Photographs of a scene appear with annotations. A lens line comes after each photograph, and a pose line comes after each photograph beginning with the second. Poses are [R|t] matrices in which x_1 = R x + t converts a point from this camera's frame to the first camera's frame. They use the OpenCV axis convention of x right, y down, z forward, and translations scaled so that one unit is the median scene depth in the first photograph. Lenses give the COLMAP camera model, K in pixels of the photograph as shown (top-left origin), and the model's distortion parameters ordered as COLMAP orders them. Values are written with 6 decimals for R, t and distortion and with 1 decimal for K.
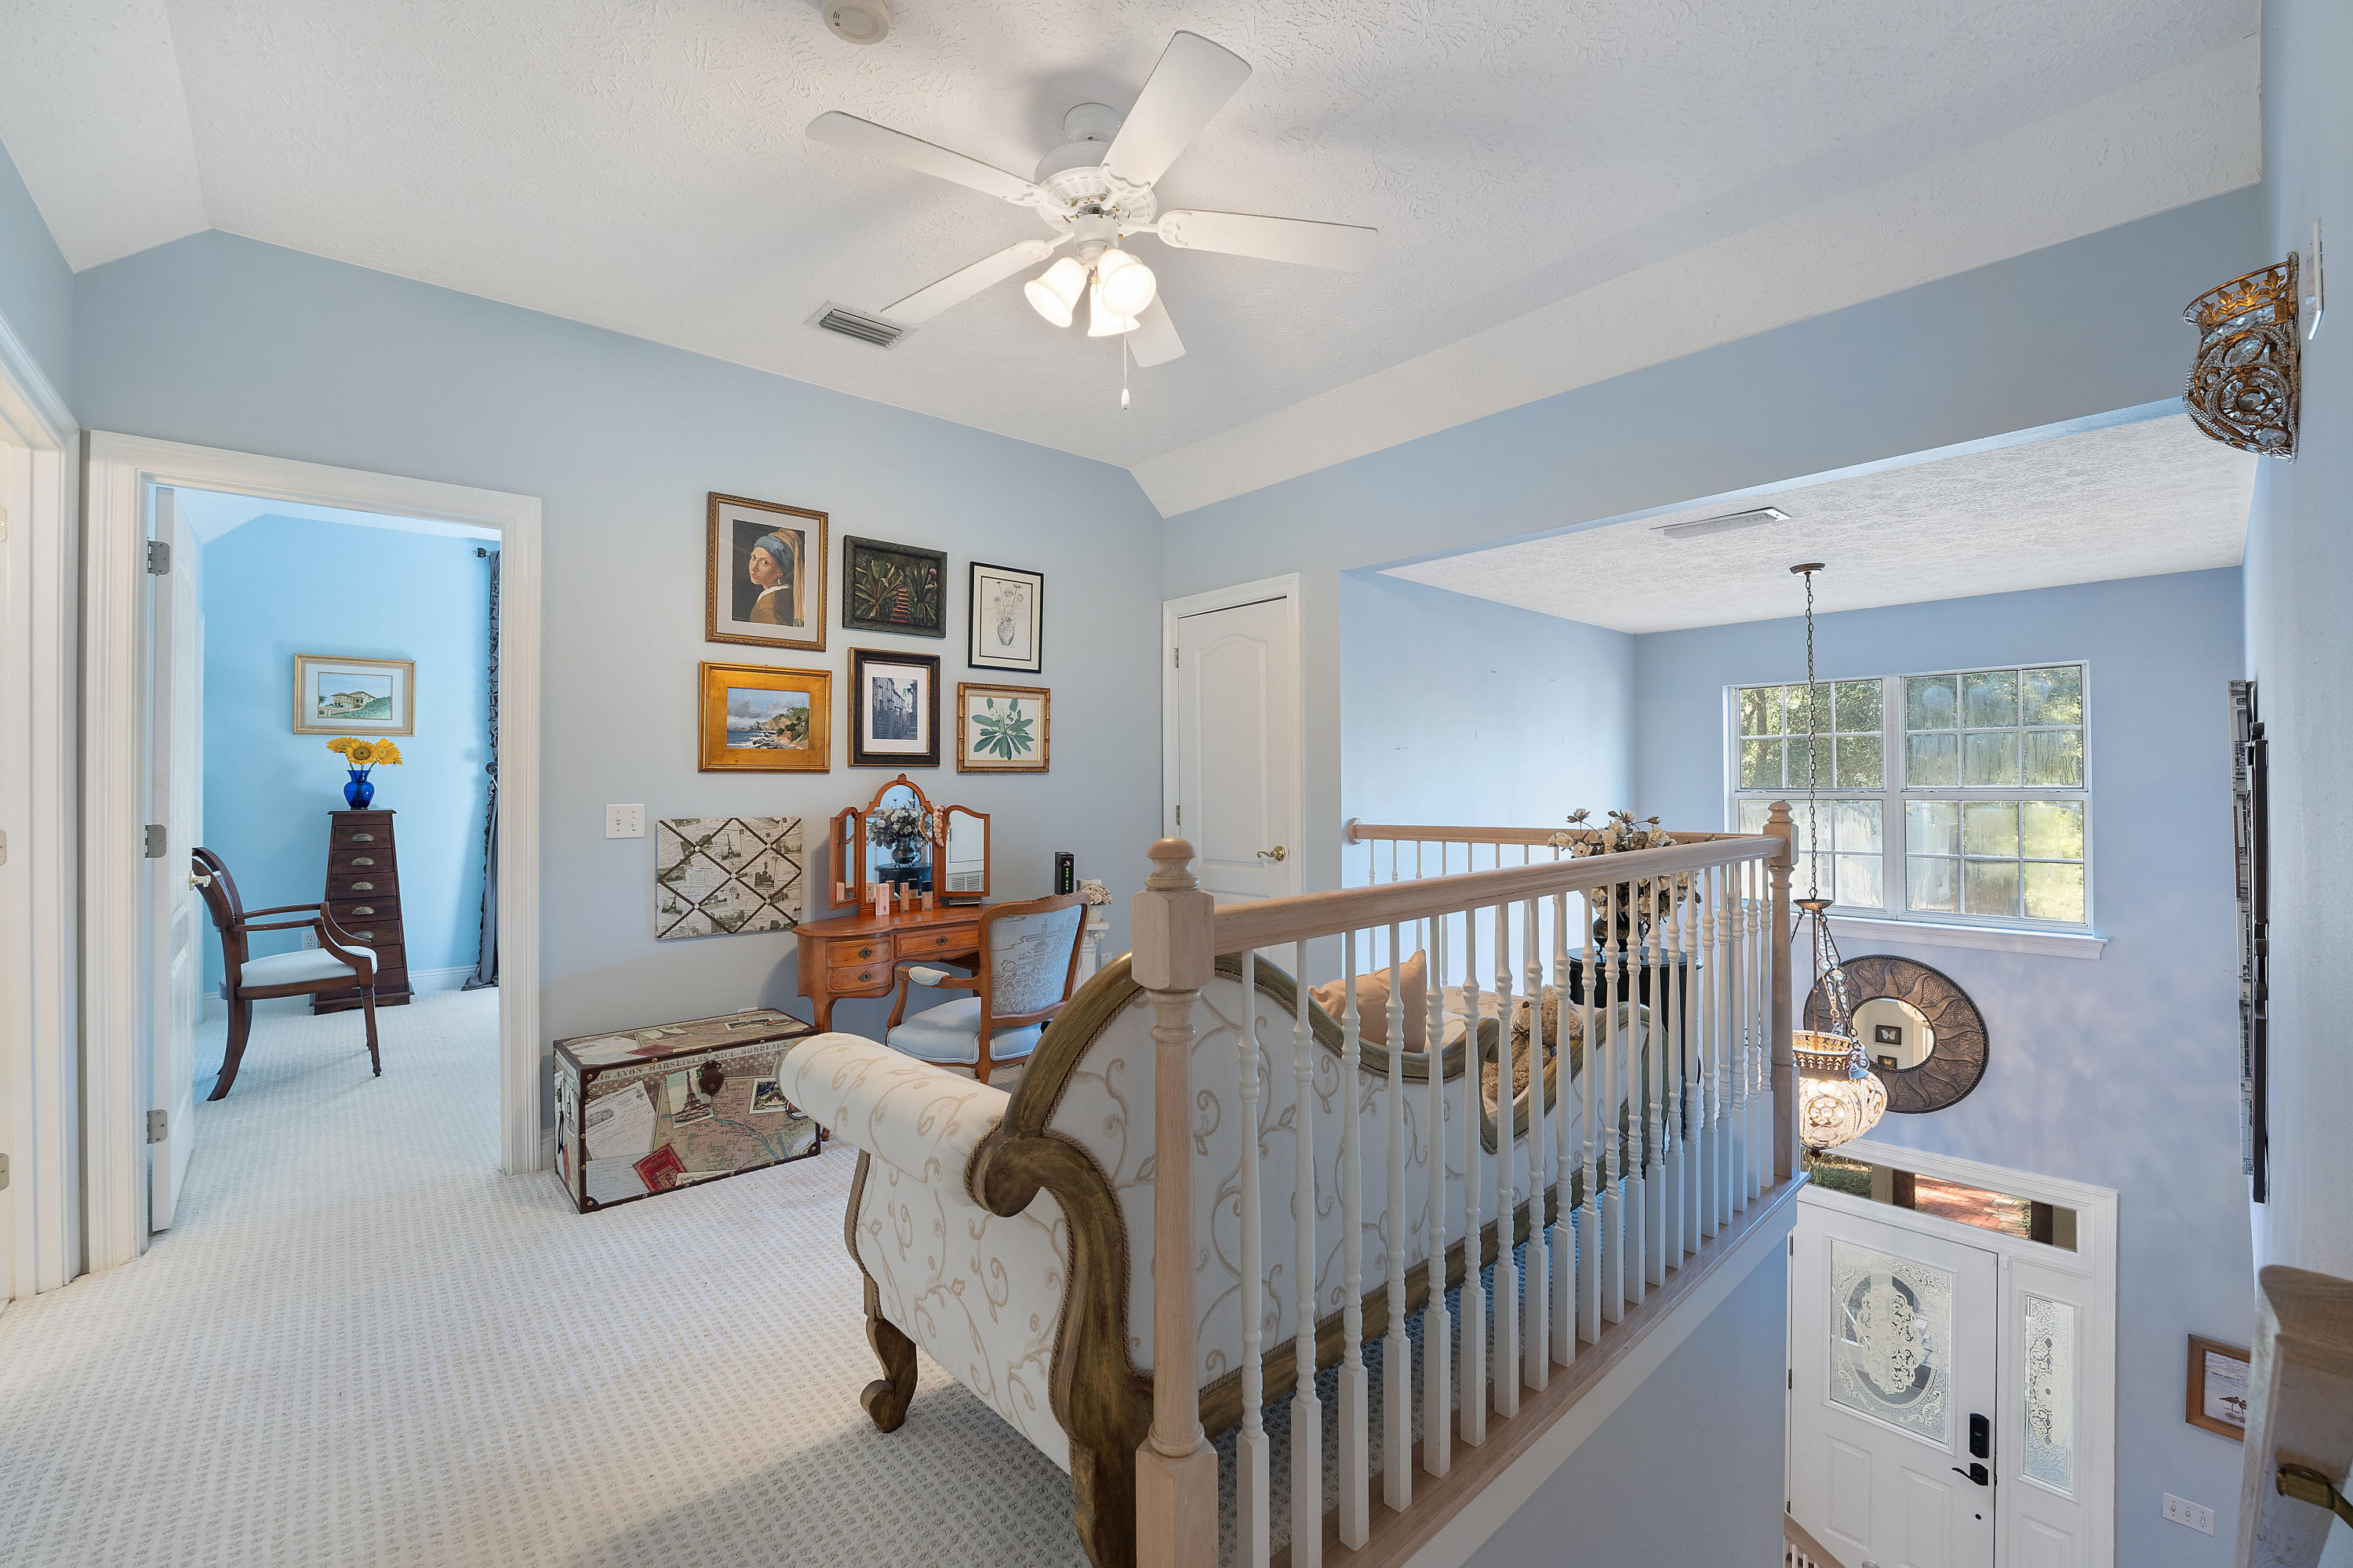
lens RADIAL K [[972.6, 0, 1188.8], [0, 972.6, 765.6], [0, 0, 1]] dist [-0.026520, 0.000416]
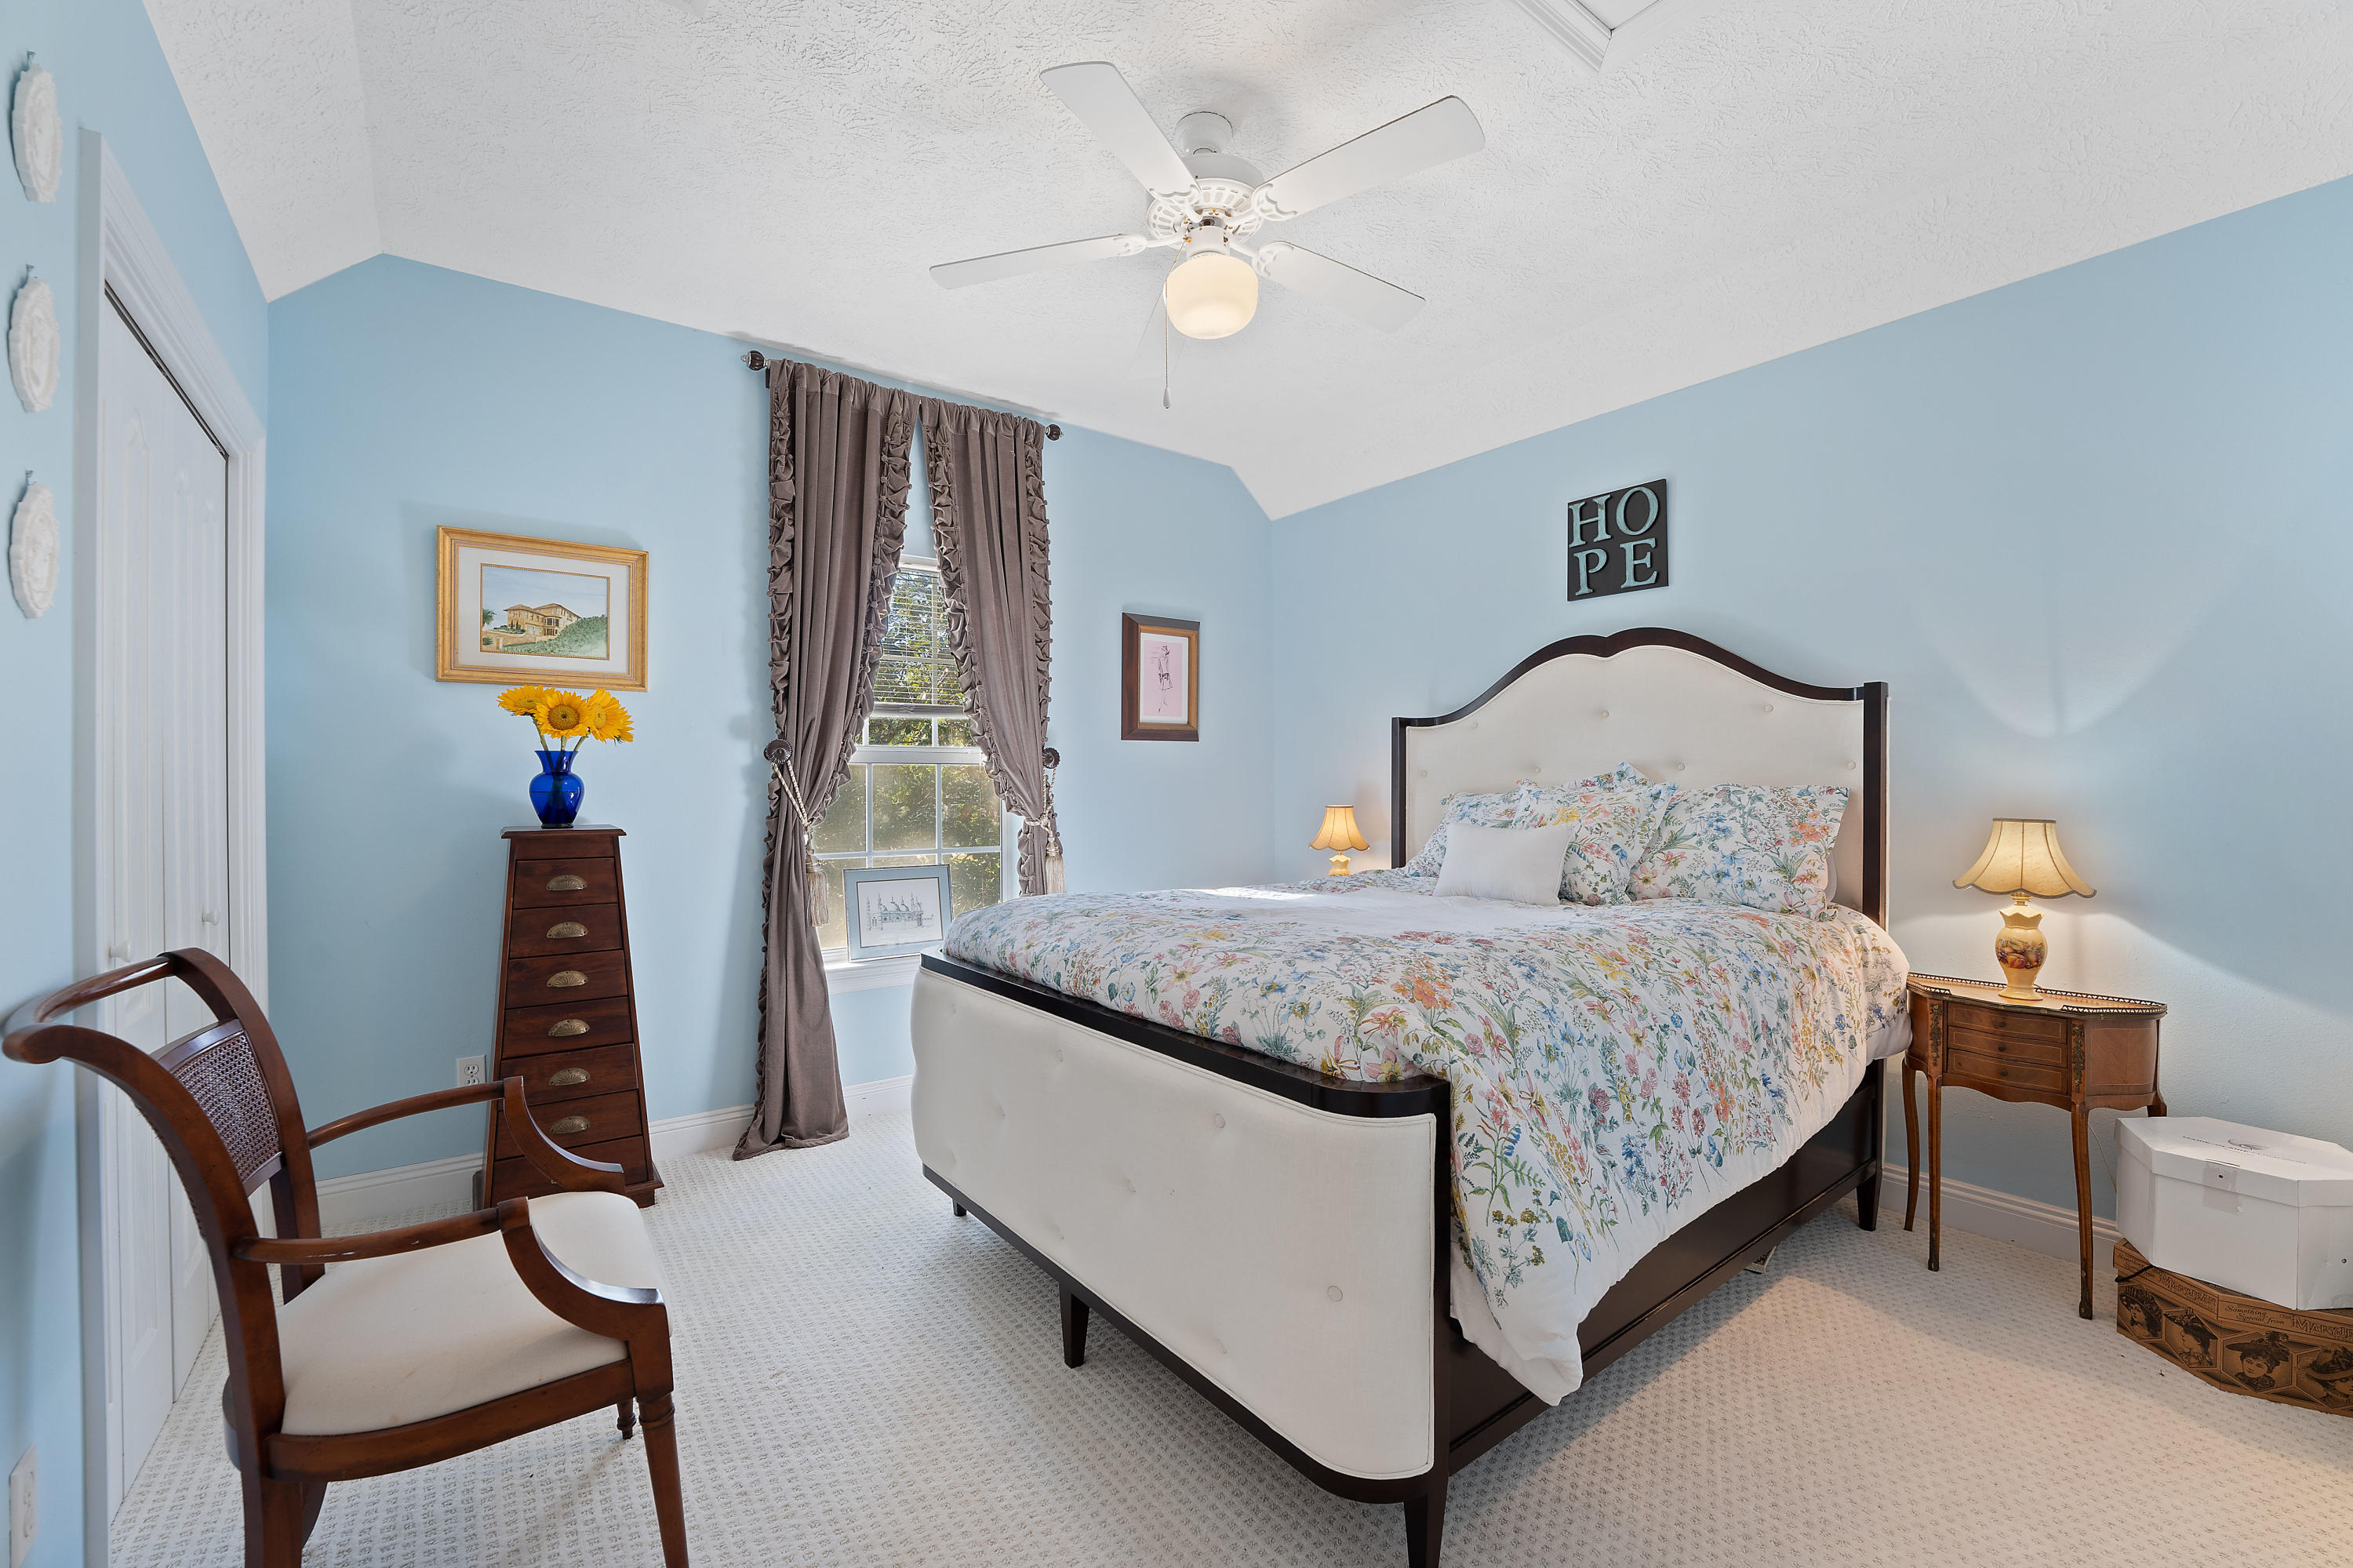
lens RADIAL K [[963.8, 0, 1176.5], [0, 963.8, 784.0], [0, 0, 1]] dist [-0.026797, 0.004519]
pose [[0.995090, 0.000322, -0.098969, -0.483745], [0.000666, 0.999950, 0.009950, 0.017746], [0.098968, -0.009967, 0.995041, 0.517612]]
